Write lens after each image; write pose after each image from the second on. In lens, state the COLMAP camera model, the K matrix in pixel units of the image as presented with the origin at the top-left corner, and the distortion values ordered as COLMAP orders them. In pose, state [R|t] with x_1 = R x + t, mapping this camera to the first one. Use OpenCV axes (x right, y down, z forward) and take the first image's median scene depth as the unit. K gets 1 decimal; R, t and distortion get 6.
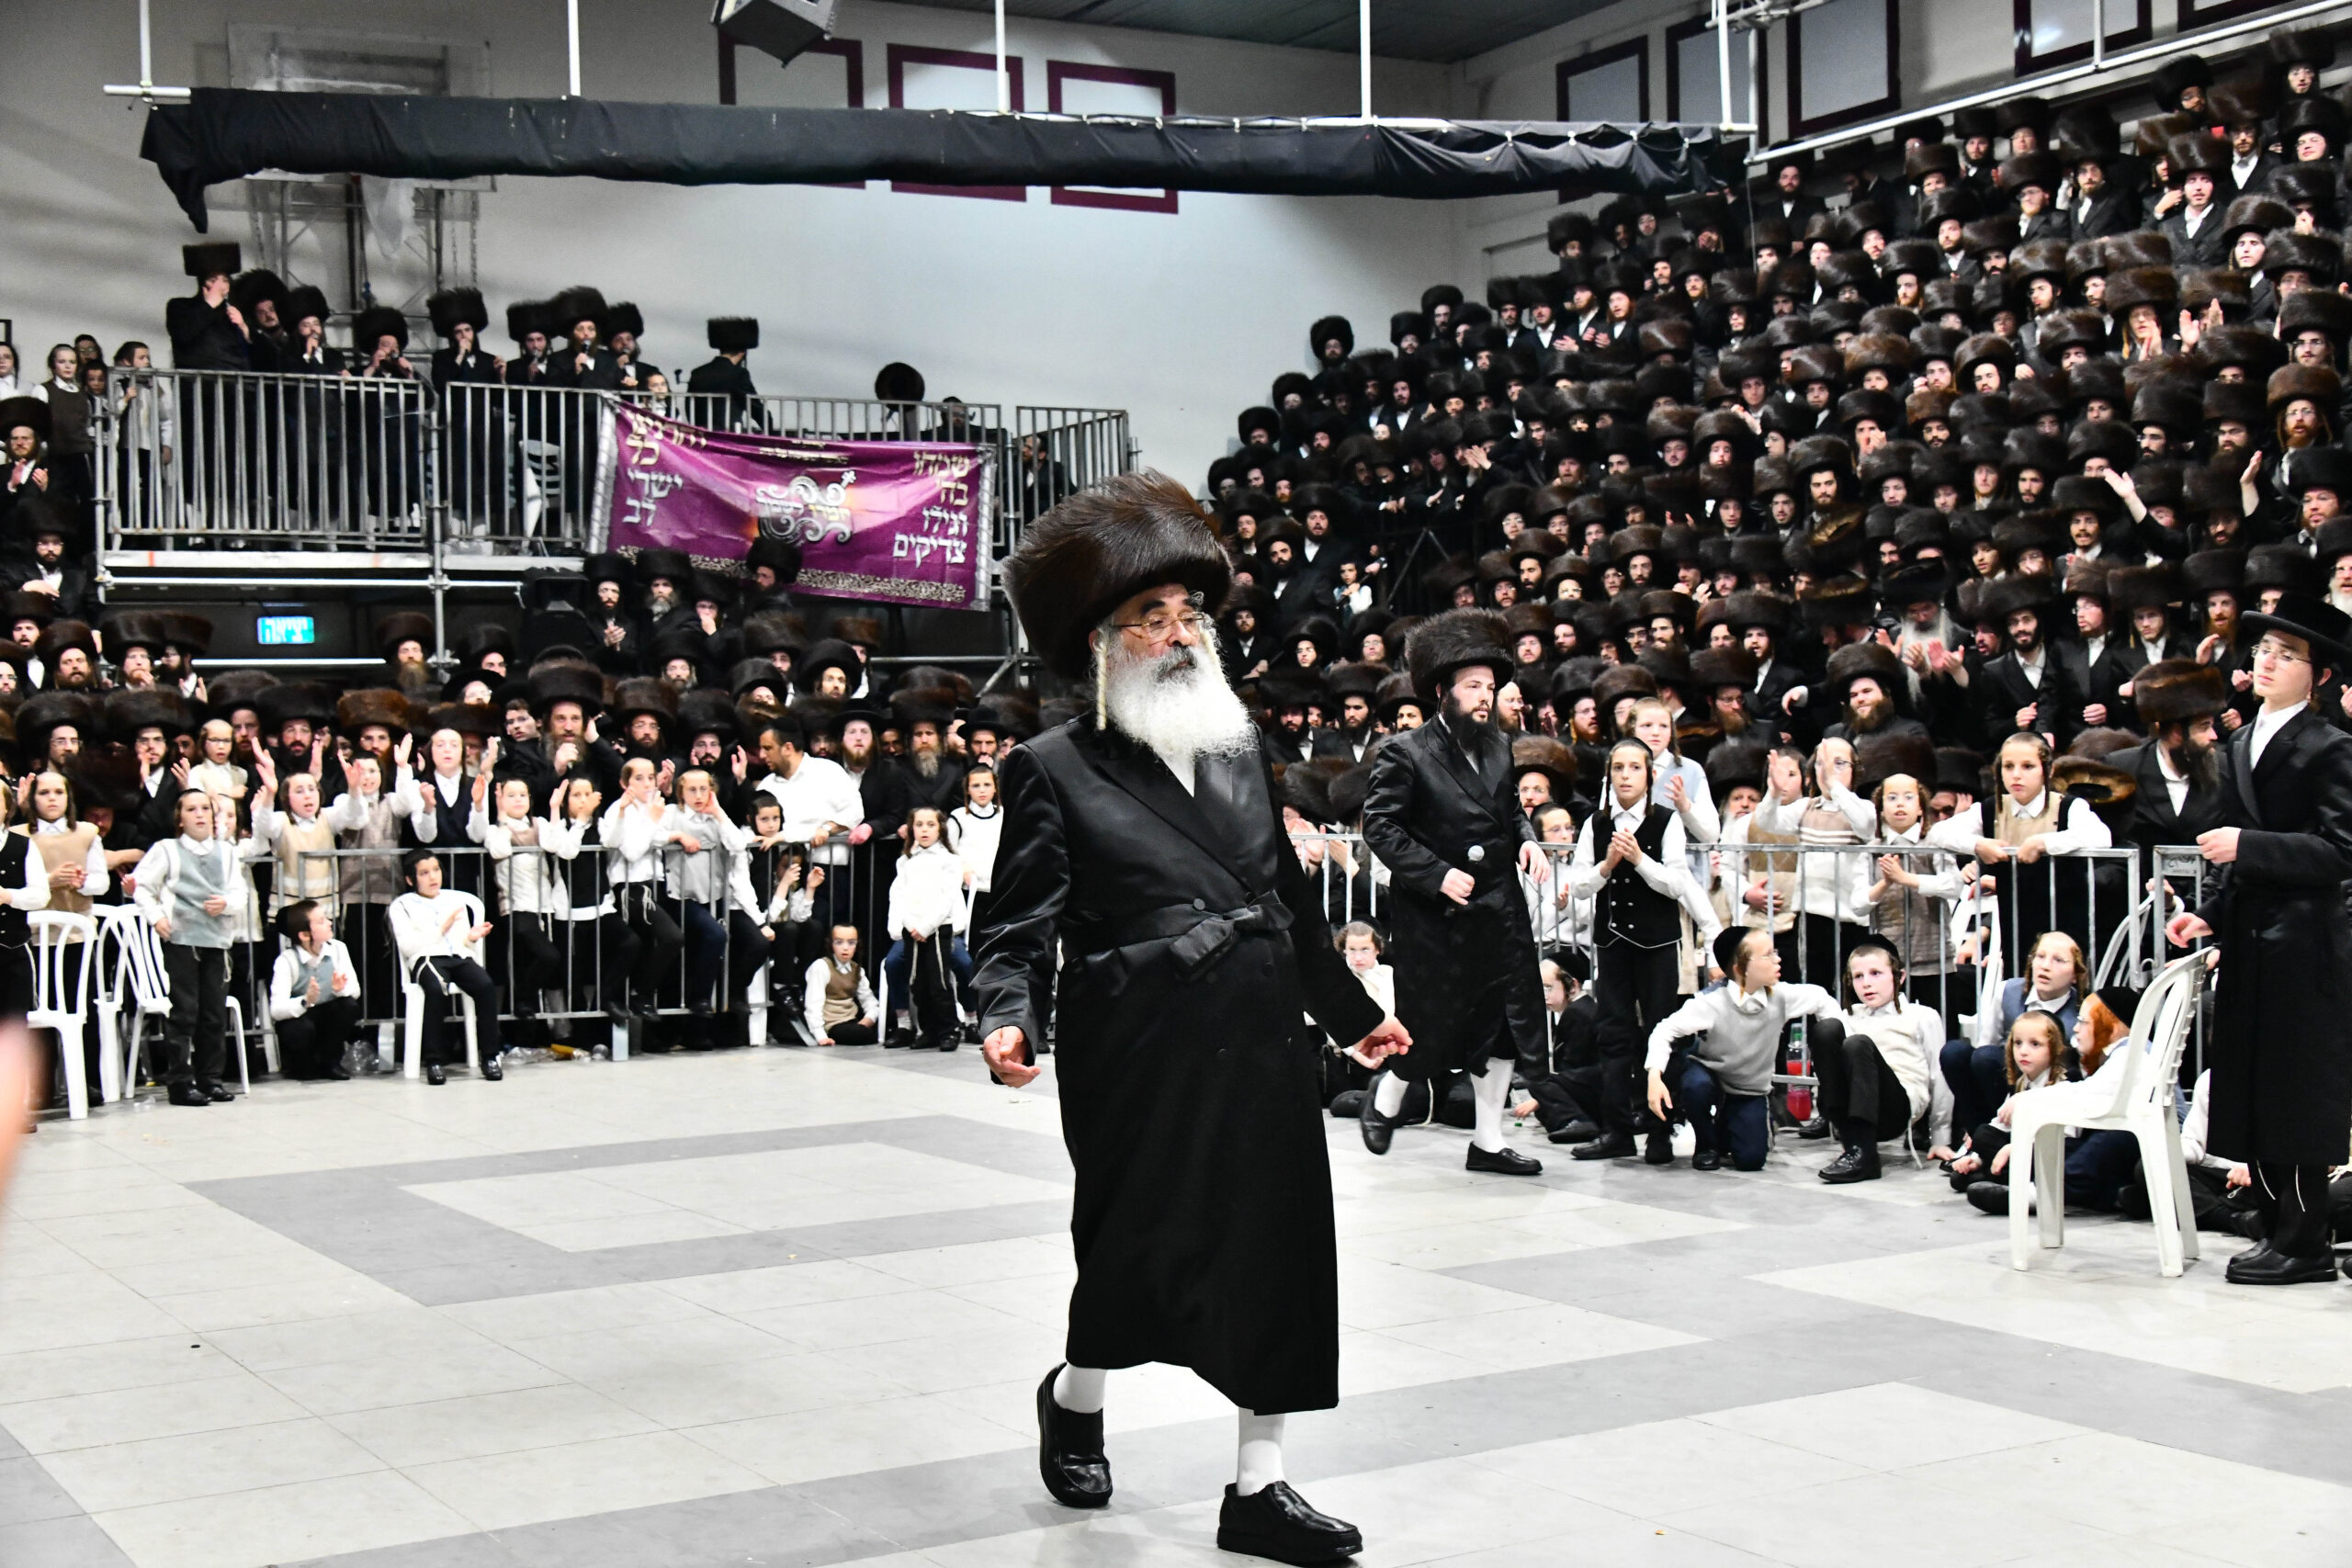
lens RADIAL K [[3023.8, 0, 1180.0], [0, 3023.8, 844.5], [0, 0, 1]] dist [-0.008856, -0.042314]
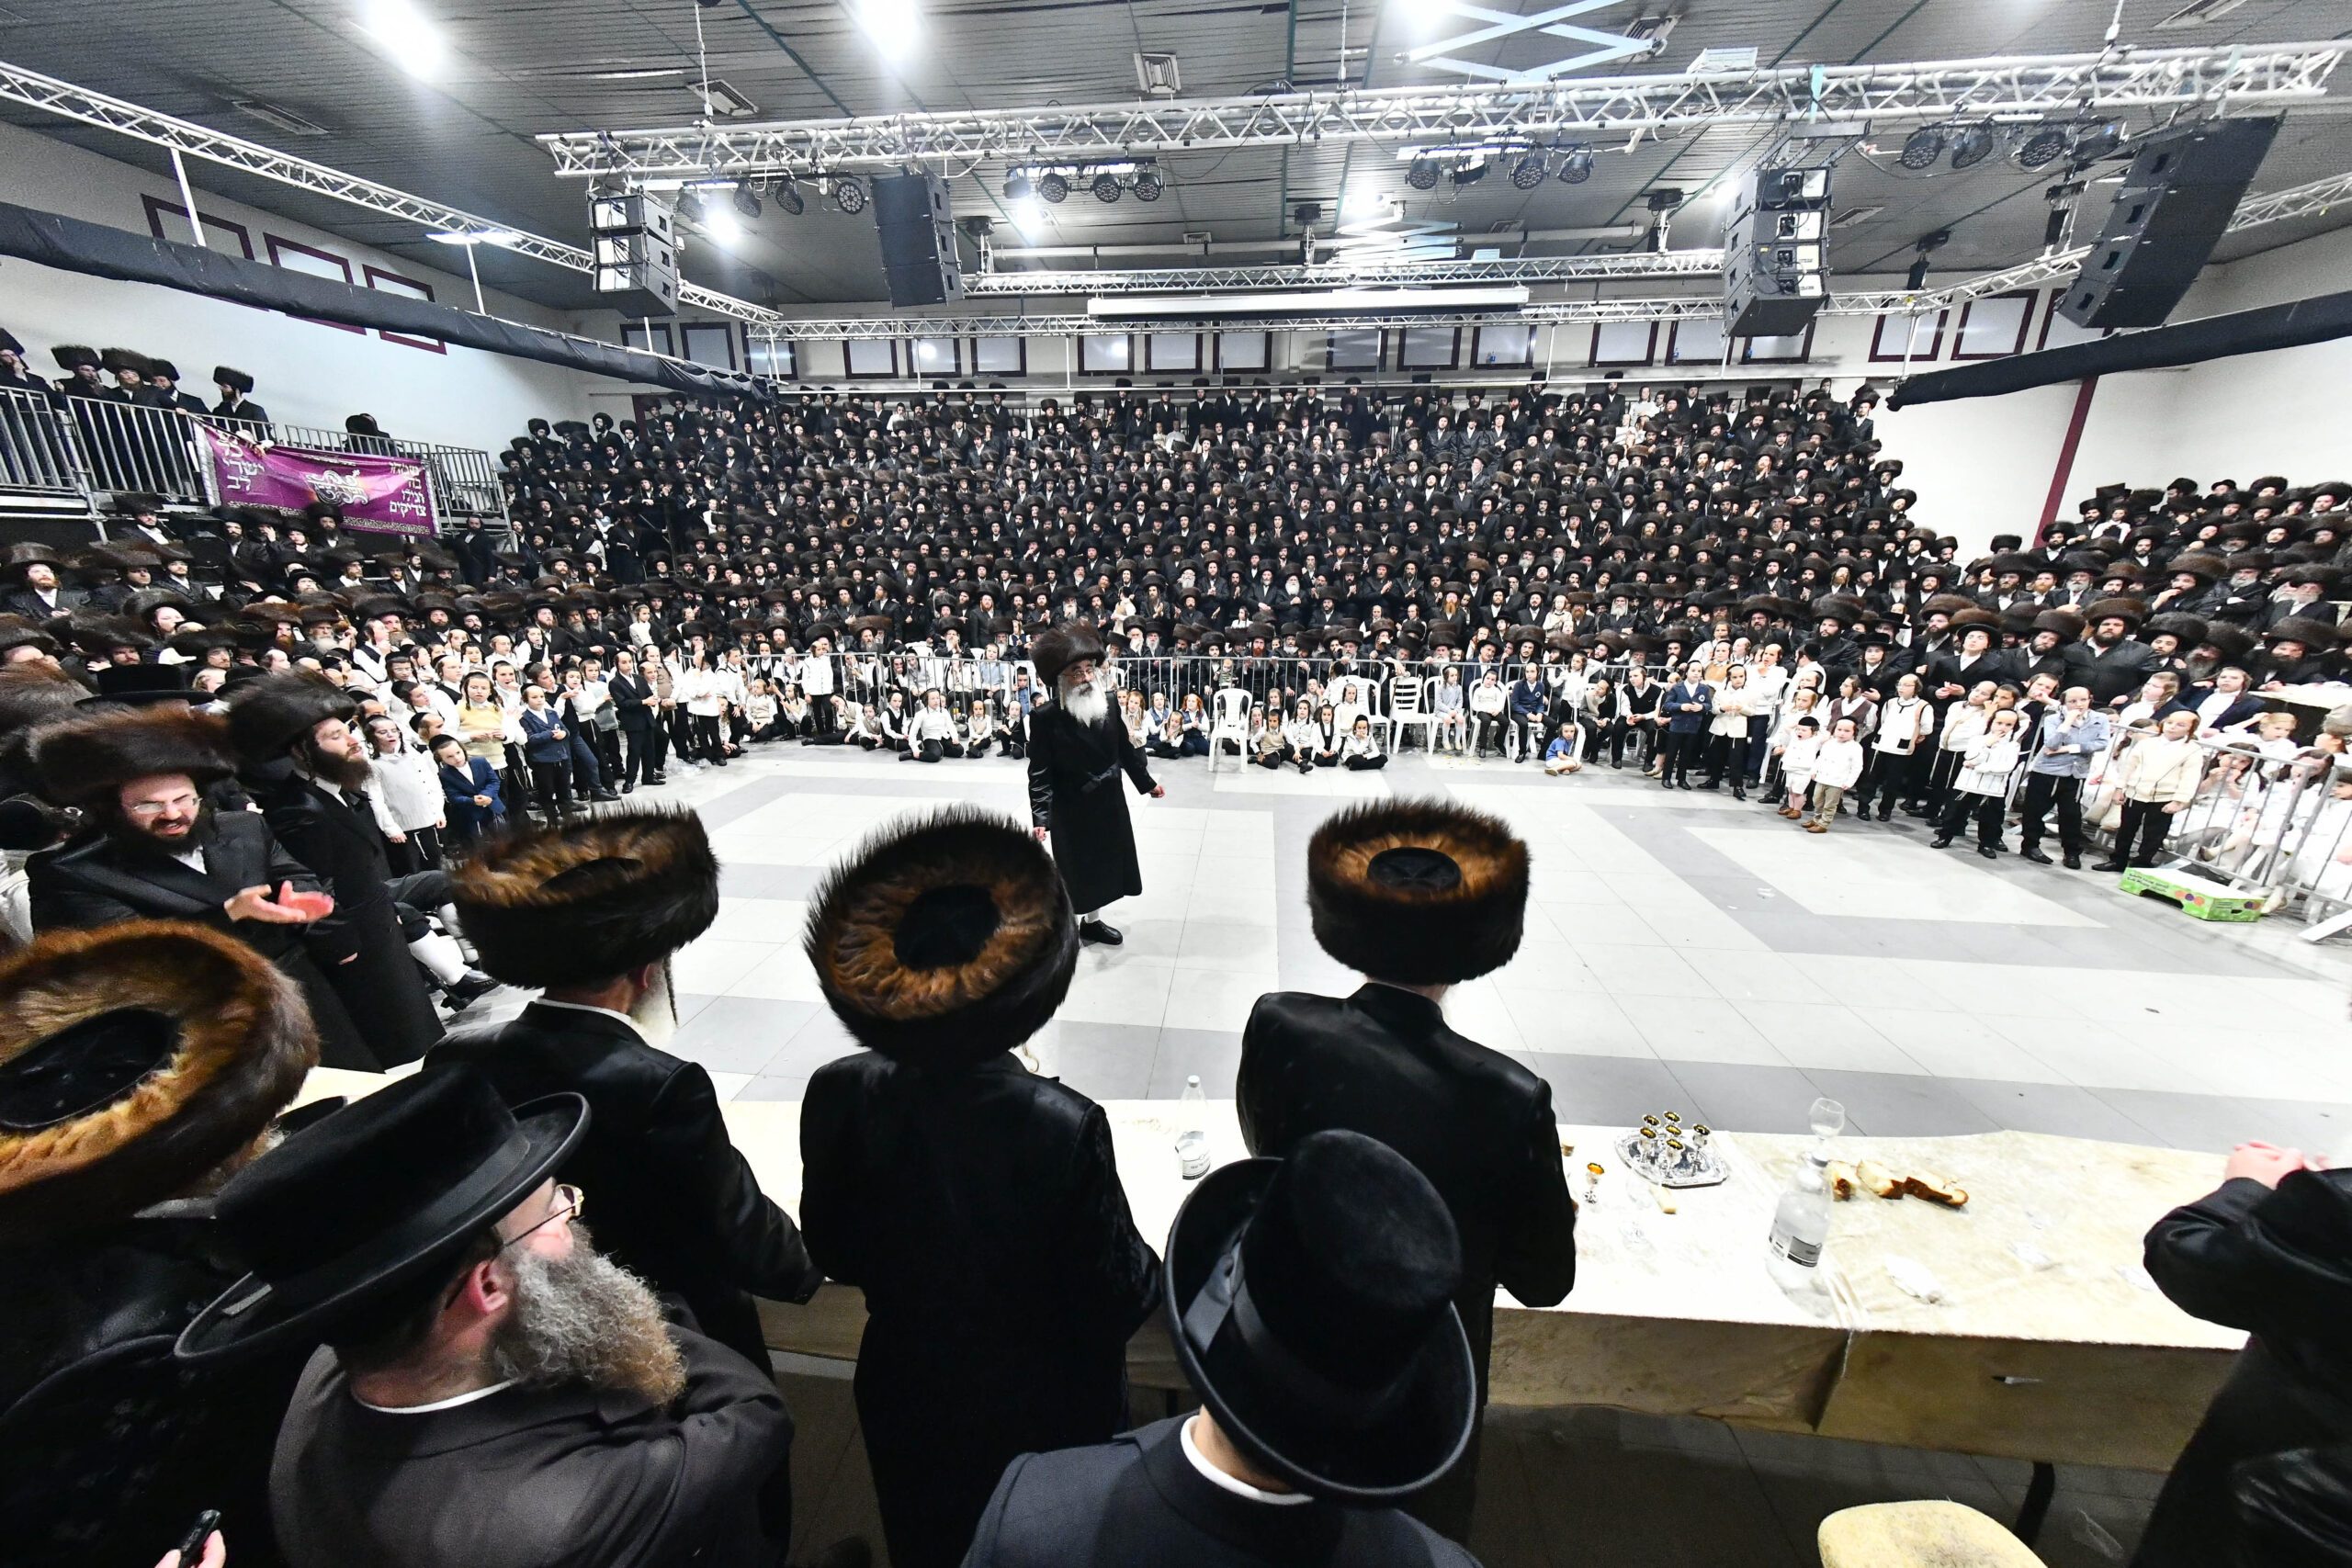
lens RADIAL K [[796.2, 0, 1171.9], [0, 796.2, 775.8], [0, 0, 1]] dist [0.001686, 0.000051]
pose [[0.594965, -0.191762, 0.780541, -0.247656], [0.004243, 0.971858, 0.235530, -0.043712], [-0.803740, -0.136820, 0.579035, 0.185265]]
